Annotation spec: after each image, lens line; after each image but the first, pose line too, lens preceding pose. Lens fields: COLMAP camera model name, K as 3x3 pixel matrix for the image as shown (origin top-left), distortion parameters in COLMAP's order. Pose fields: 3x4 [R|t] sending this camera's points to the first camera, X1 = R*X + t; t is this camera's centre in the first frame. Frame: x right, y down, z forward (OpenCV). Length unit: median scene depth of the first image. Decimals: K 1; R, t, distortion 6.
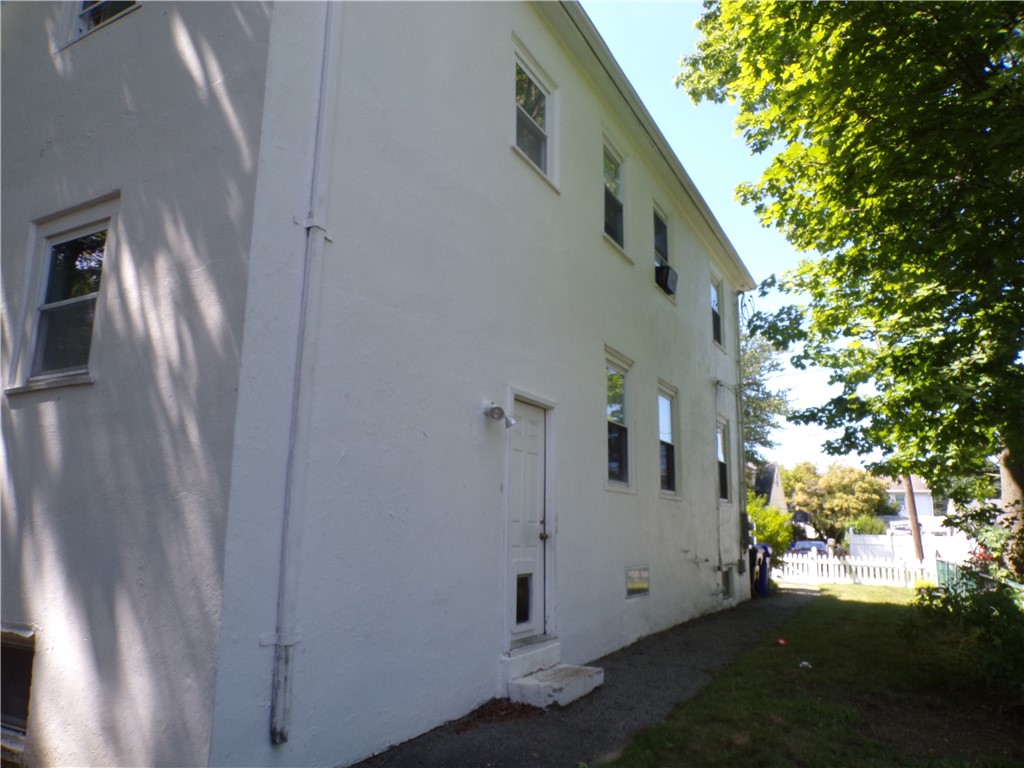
lens RADIAL K [[705.4, 0, 515.2], [0, 705.4, 386.1], [0, 0, 1]] dist [0.009130, 0.007983]
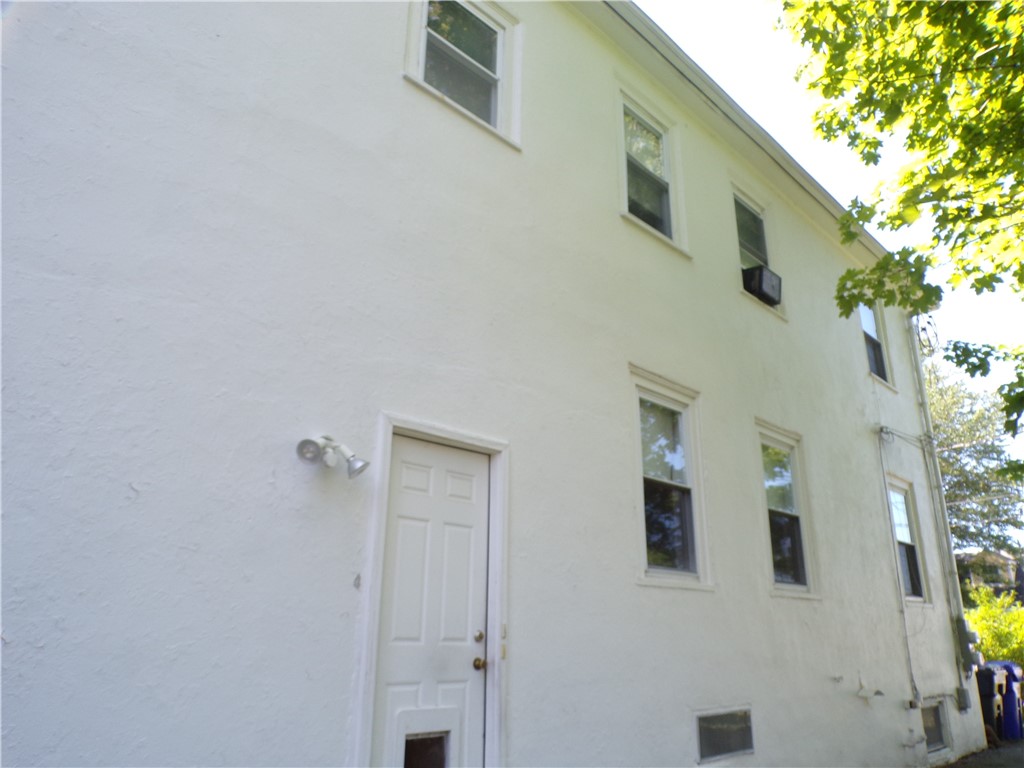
lens RADIAL K [[720.8, 0, 513.5], [0, 720.8, 382.0], [0, 0, 1]] dist [-0.005537, -0.003666]
pose [[0.959477, -0.098470, -0.264023, 0.153847], [0.059831, 0.986782, -0.150603, 0.042546], [0.275363, 0.128703, 0.952686, 0.238734]]
